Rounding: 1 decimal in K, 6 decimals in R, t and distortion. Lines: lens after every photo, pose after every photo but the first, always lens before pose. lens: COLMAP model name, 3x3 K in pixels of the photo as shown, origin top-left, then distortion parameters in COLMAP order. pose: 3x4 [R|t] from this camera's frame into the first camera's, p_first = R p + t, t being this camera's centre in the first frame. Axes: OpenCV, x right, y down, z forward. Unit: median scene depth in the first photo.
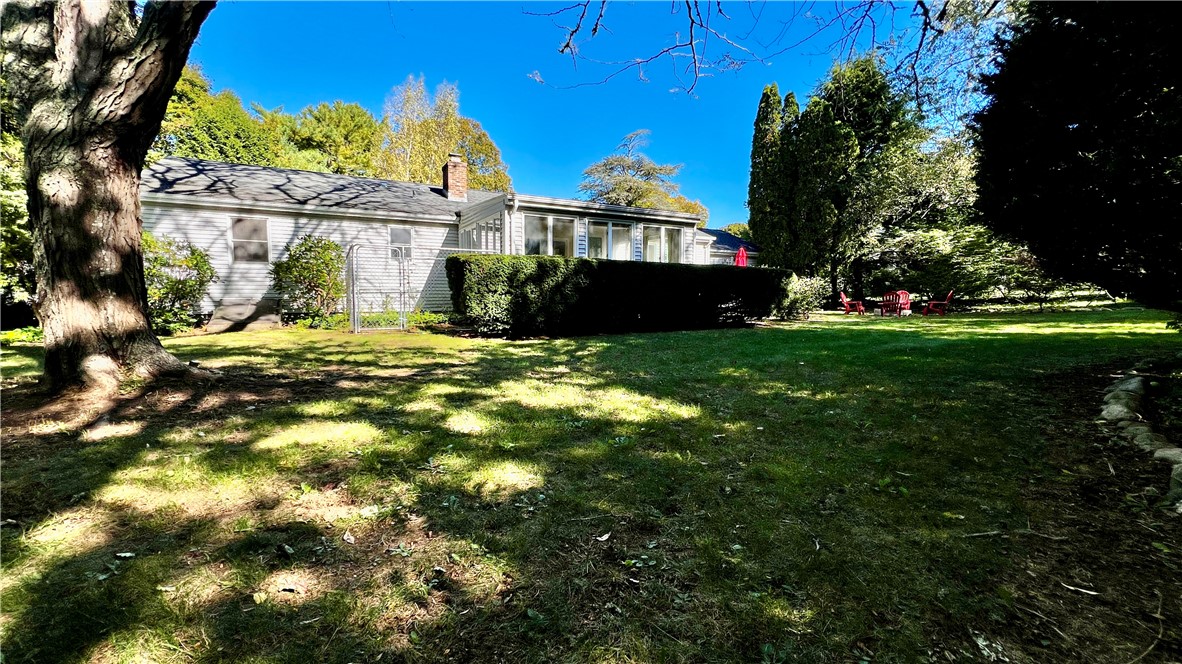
lens RADIAL K [[473.5, 0, 591.0], [0, 473.5, 332.0], [0, 0, 1]] dist [-0.001197, -0.000066]
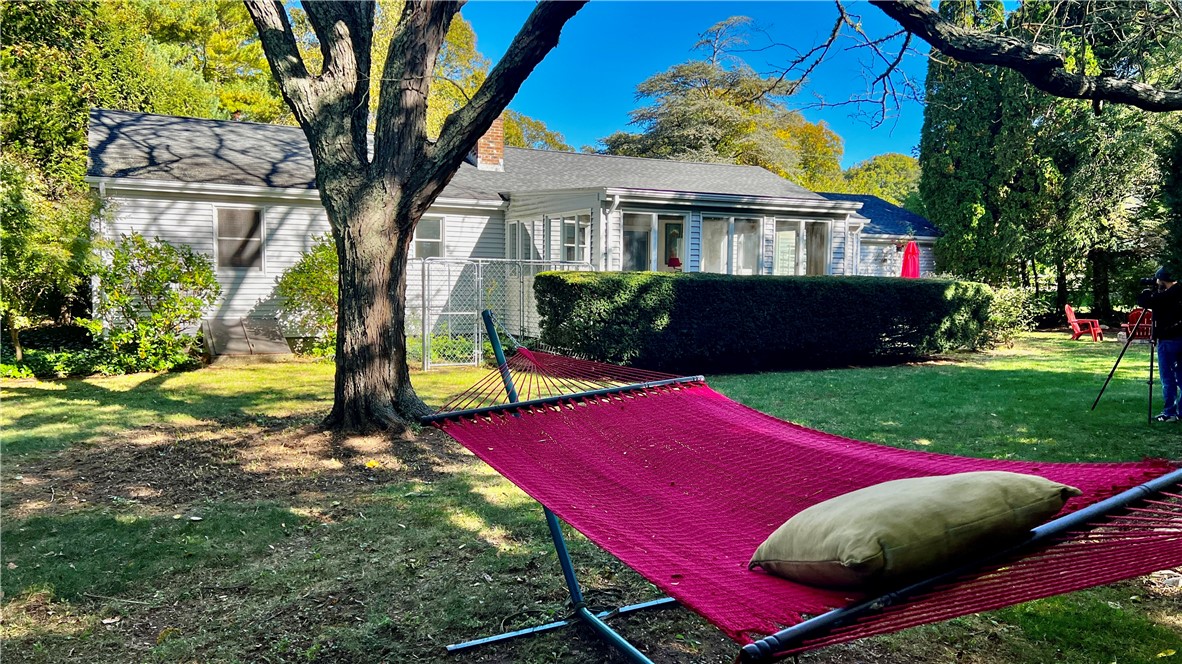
lens RADIAL K [[876.2, 0, 591.0], [0, 876.2, 332.0], [0, 0, 1]] dist [0.080816, -0.090198]
pose [[0.999613, 0.008792, -0.026376, -0.089126], [-0.009326, 0.999753, -0.020187, -0.016445], [0.026192, 0.020425, 0.999448, -0.229823]]
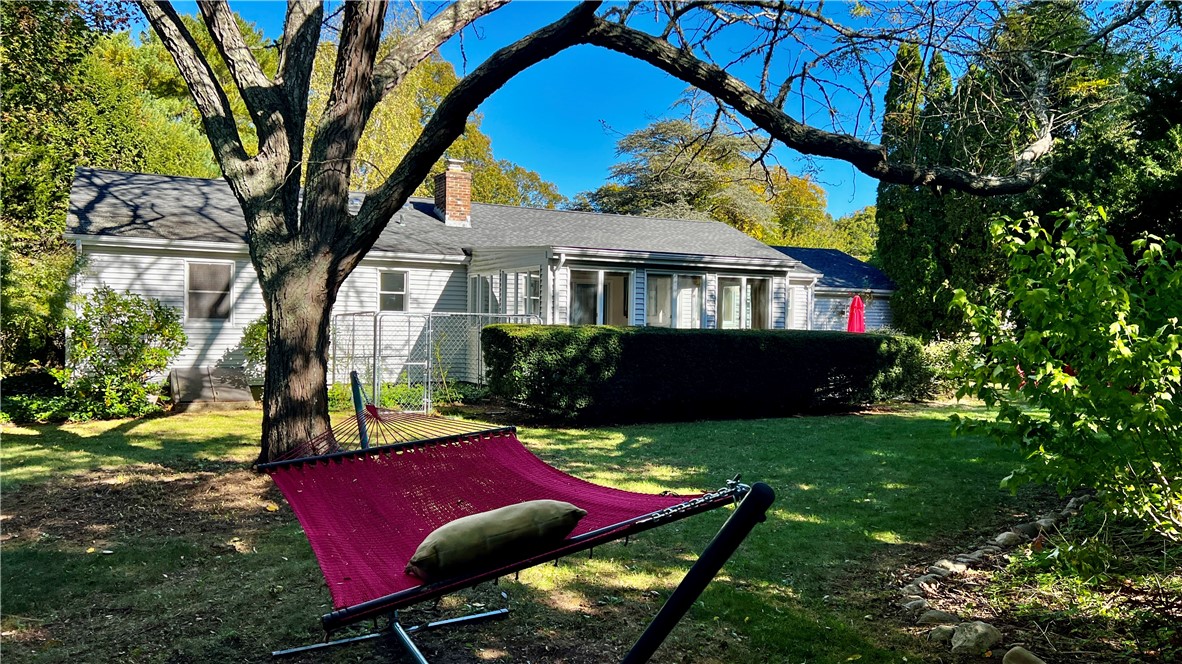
lens RADIAL K [[872.3, 0, 591.0], [0, 872.3, 332.0], [0, 0, 1]] dist [0.081211, -0.077183]
pose [[0.999605, 0.012694, -0.025086, -0.038934], [-0.014470, 0.997304, -0.071933, -0.020553], [0.024106, 0.072268, 0.997094, -0.272613]]
